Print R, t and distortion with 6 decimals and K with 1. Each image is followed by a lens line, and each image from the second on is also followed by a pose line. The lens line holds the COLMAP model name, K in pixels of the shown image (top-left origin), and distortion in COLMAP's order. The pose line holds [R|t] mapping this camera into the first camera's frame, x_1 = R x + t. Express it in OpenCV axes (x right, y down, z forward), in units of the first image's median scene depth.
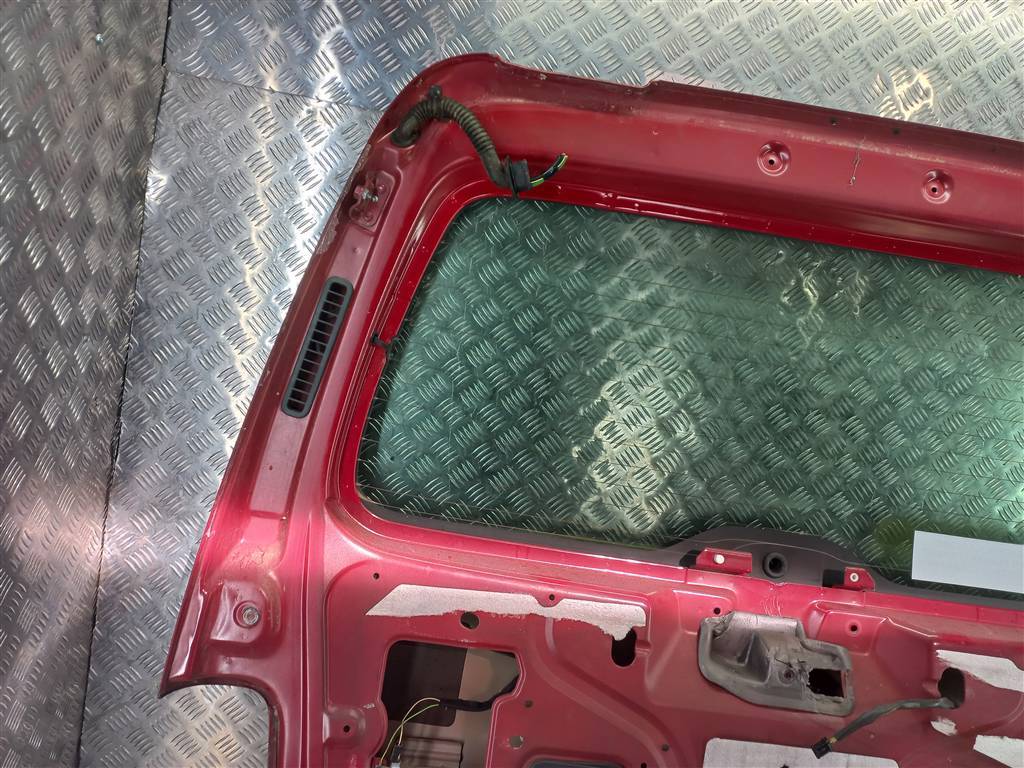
lens RADIAL K [[740.1, 0, 512.0], [0, 740.1, 384.0], [0, 0, 1]] dist [0.031531, -0.001661]
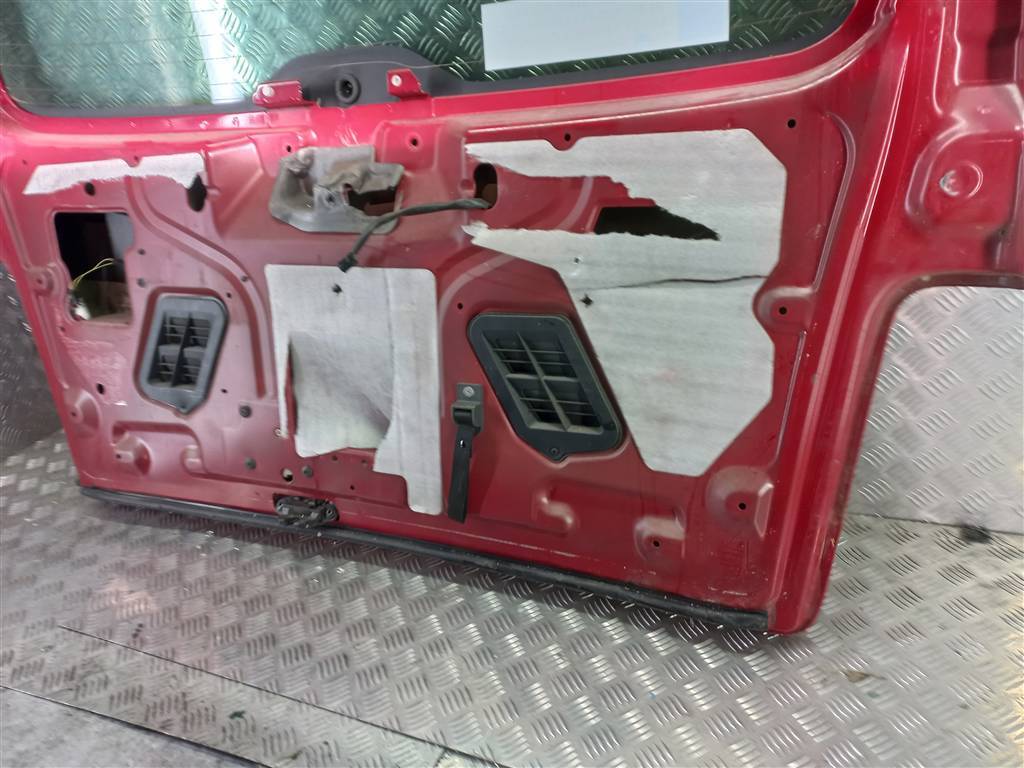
lens RADIAL K [[767.0, 0, 512.0], [0, 767.0, 384.0], [0, 0, 1]] dist [0.105366, -0.060357]
pose [[0.847908, -0.029864, -0.529302, 1.091041], [0.215445, 0.931660, 0.292564, 0.365761], [0.484392, -0.362103, 0.796396, 0.218567]]
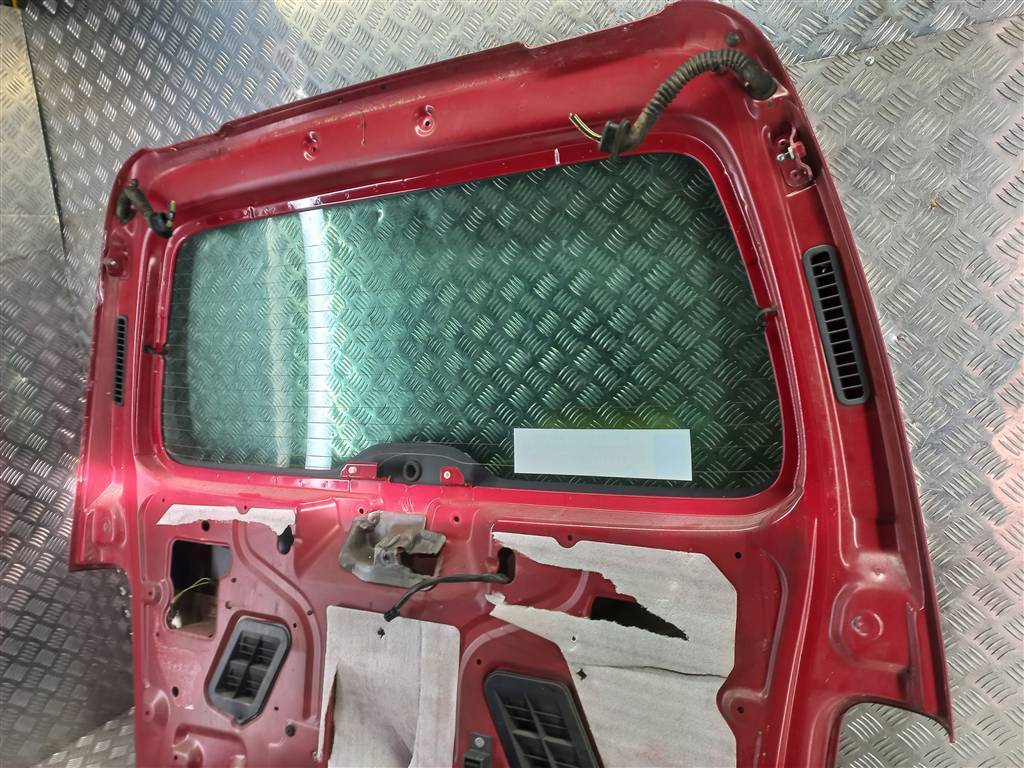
lens RADIAL K [[763.2, 0, 512.0], [0, 763.2, 384.0], [0, 0, 1]] dist [0.056571, -0.000520]
pose [[0.801660, -0.157045, -0.576783, 1.286838], [0.164041, 0.985627, -0.040368, 0.192934], [0.574833, -0.062255, 0.815899, 0.117032]]
